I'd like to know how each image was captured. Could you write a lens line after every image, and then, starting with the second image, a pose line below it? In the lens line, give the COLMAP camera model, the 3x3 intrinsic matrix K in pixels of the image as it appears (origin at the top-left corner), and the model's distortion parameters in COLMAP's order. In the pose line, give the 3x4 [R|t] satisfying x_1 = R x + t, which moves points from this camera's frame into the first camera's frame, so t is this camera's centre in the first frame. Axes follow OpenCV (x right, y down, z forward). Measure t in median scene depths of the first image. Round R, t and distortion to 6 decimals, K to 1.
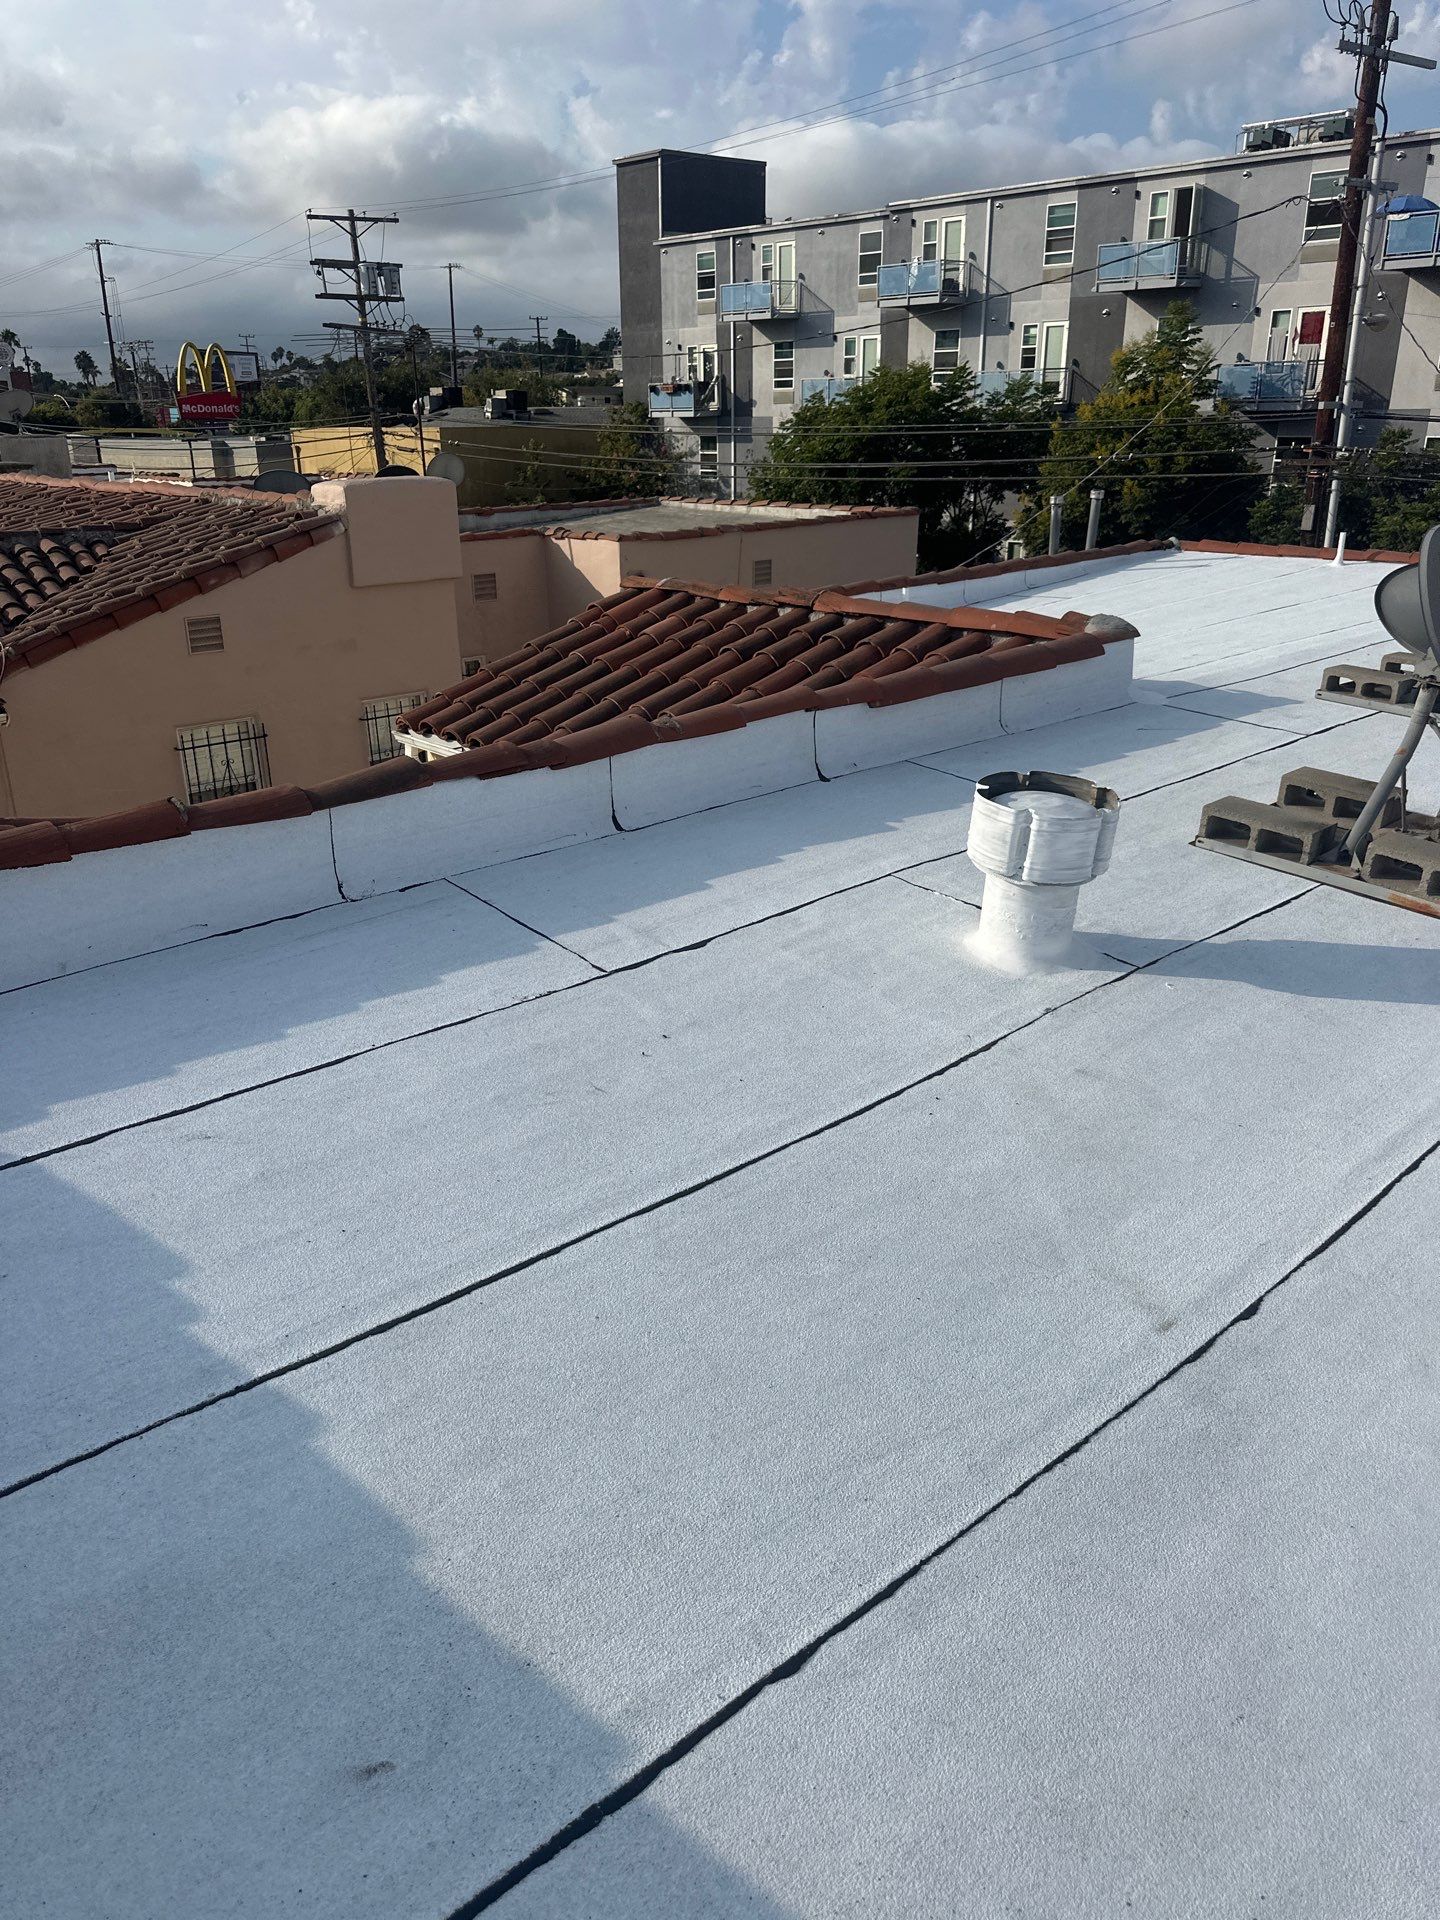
lens RADIAL K [[1363.5, 0, 692.2], [0, 1363.5, 955.4], [0, 0, 1]] dist [0.023528, -0.029149]
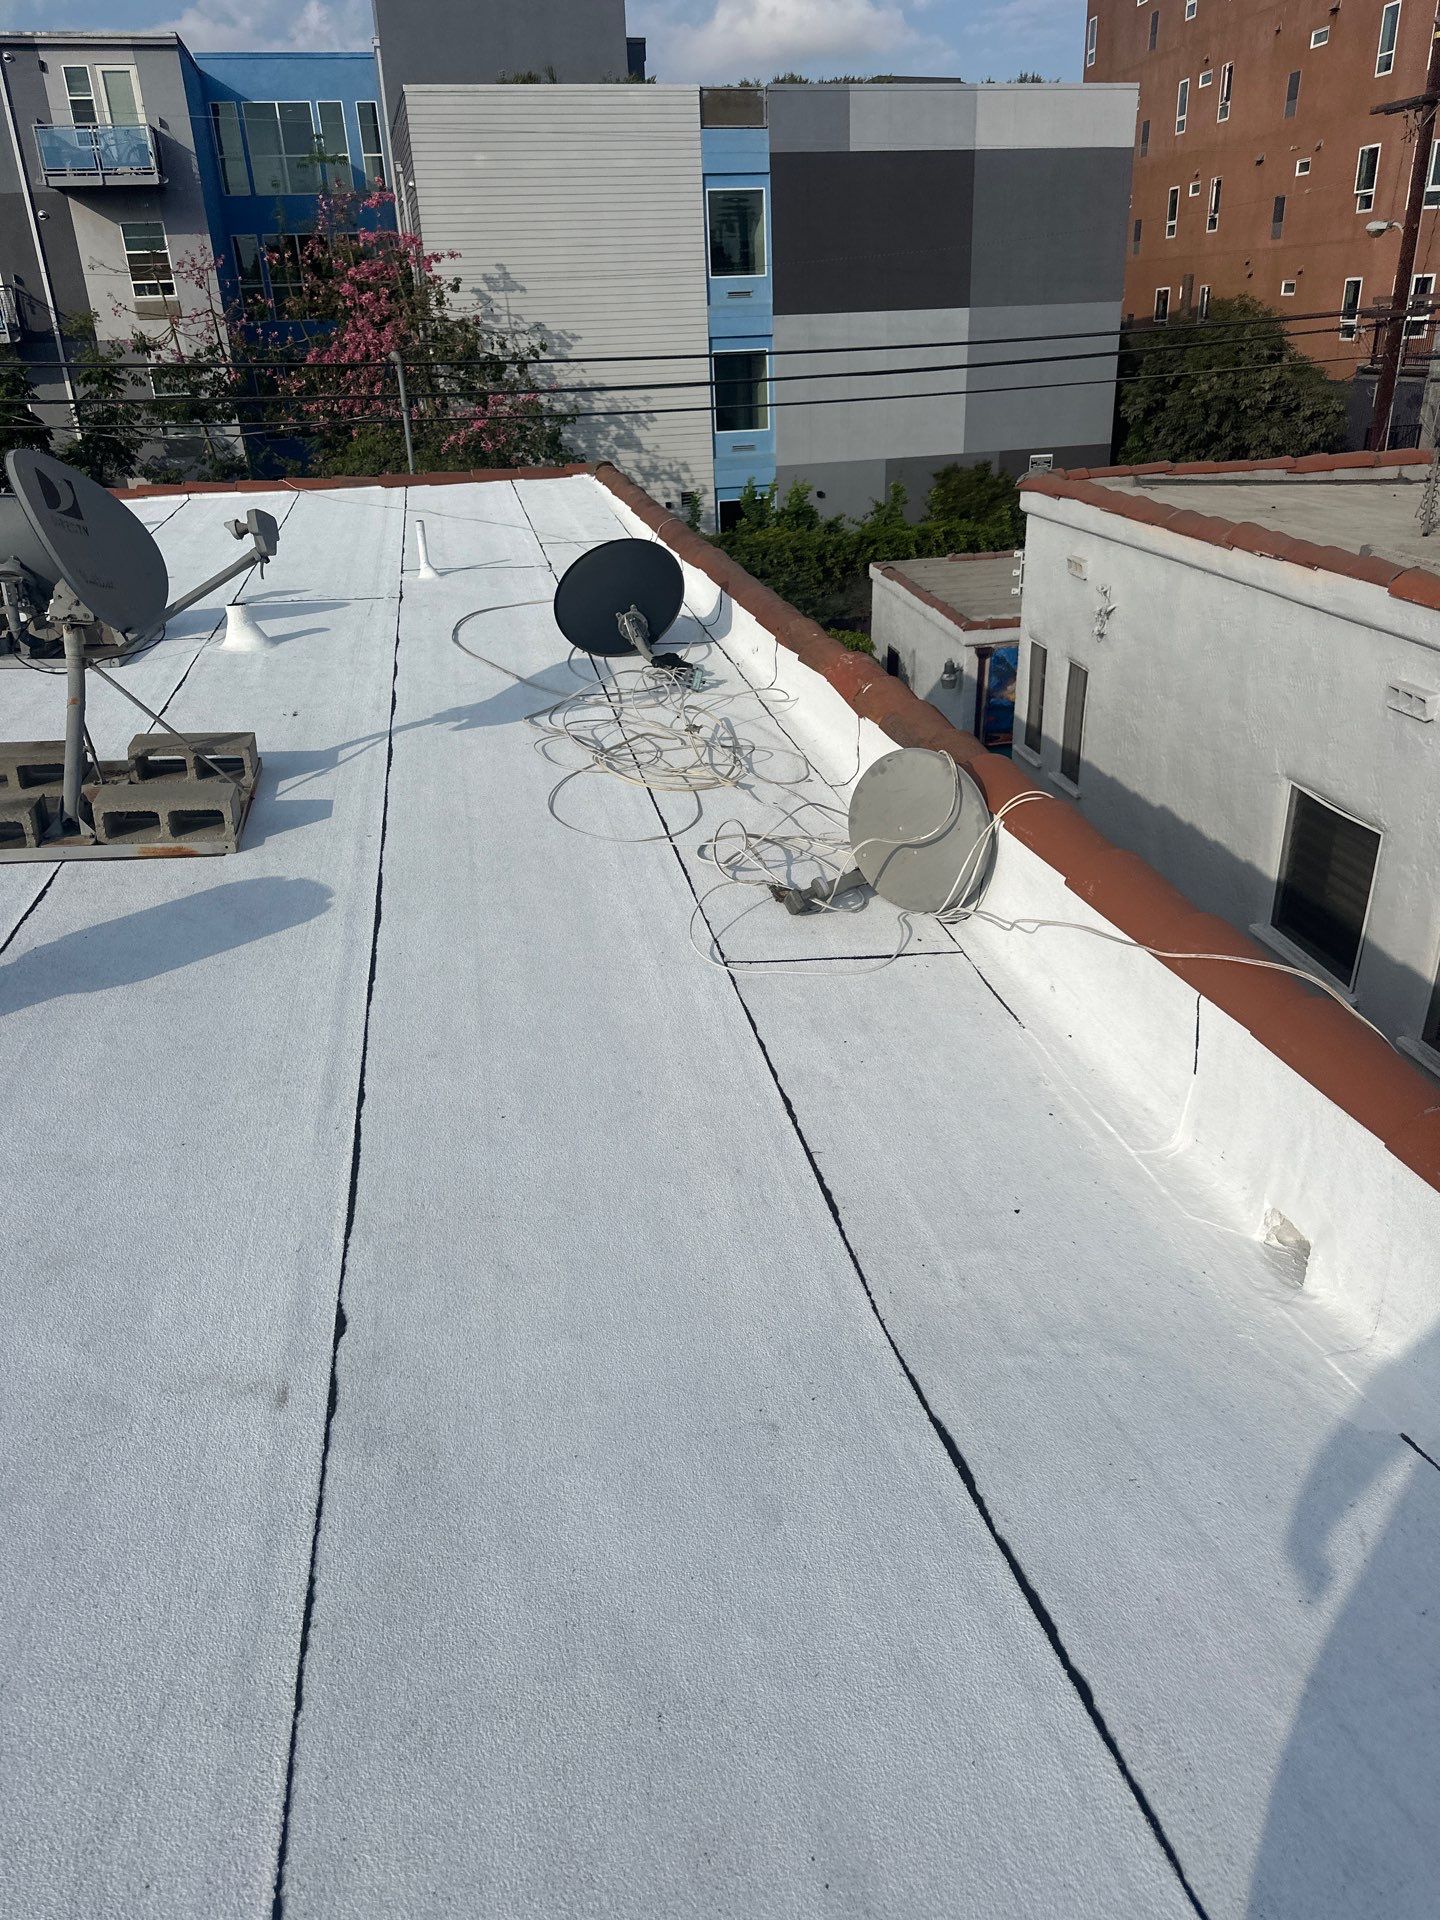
lens RADIAL K [[1363.5, 0, 692.2], [0, 1363.5, 955.4], [0, 0, 1]] dist [0.023528, -0.029149]
pose [[0.509635, -0.369641, 0.776941, -0.075981], [0.345878, 0.914849, 0.208374, -0.062995], [-0.787808, 0.162532, 0.594090, 0.239541]]
